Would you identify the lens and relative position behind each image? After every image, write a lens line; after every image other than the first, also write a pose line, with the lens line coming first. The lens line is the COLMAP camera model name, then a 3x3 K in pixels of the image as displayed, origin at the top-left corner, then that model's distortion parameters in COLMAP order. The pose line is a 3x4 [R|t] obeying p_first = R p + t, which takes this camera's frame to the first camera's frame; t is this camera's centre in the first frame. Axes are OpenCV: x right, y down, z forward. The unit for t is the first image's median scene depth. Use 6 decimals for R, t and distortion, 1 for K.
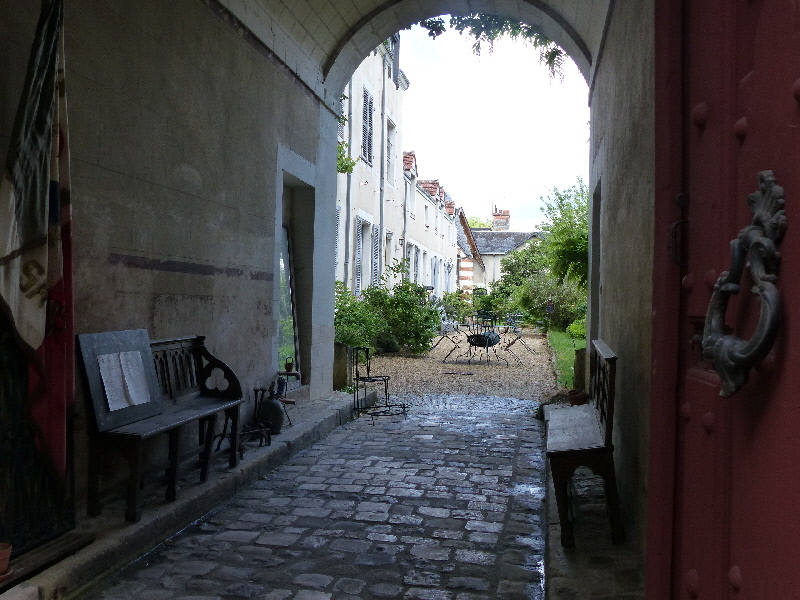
lens RADIAL K [[721.5, 0, 400.0], [0, 721.5, 301.5], [0, 0, 1]] dist [-0.059138, -0.003435]
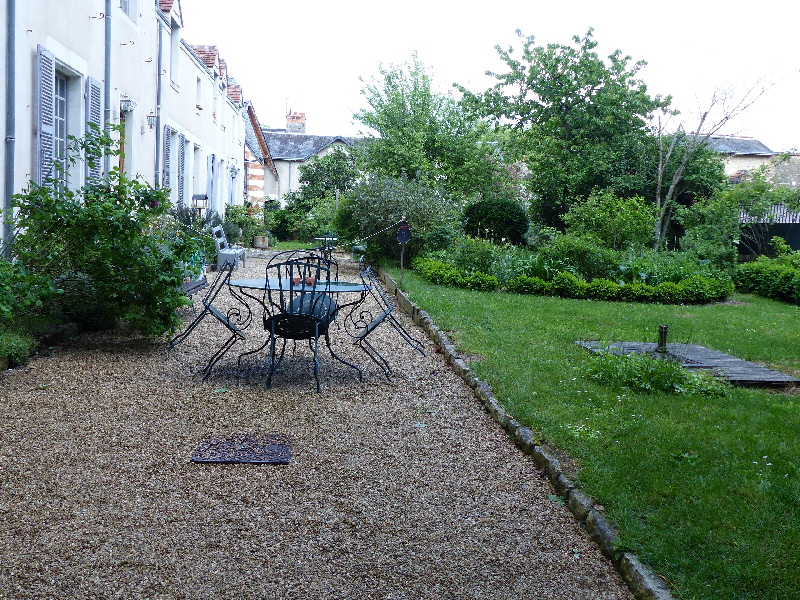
lens RADIAL K [[721.5, 0, 397.8], [0, 721.5, 297.9], [0, 0, 1]] dist [-0.059138, -0.003435]
pose [[0.959240, -0.012936, 0.282298, 0.016381], [-0.019091, 0.993703, 0.110404, -0.002006], [-0.281949, -0.111294, 0.952953, 0.187511]]
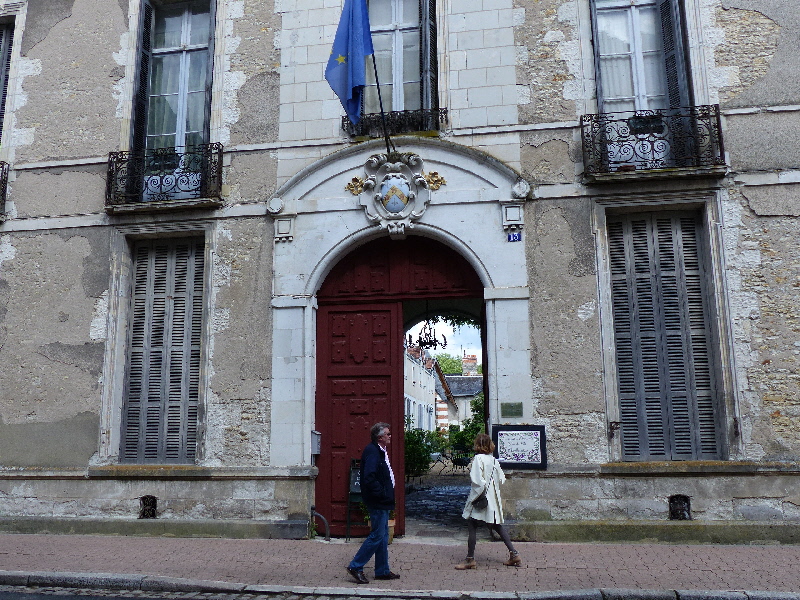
lens RADIAL K [[721.5, 0, 399.1], [0, 721.5, 299.2], [0, 0, 1]] dist [-0.059138, -0.003435]
pose [[0.998913, -0.020748, 0.041741, -0.030251], [0.028240, 0.981804, -0.187787, -0.002876], [-0.037086, 0.188762, 0.981322, -0.240888]]
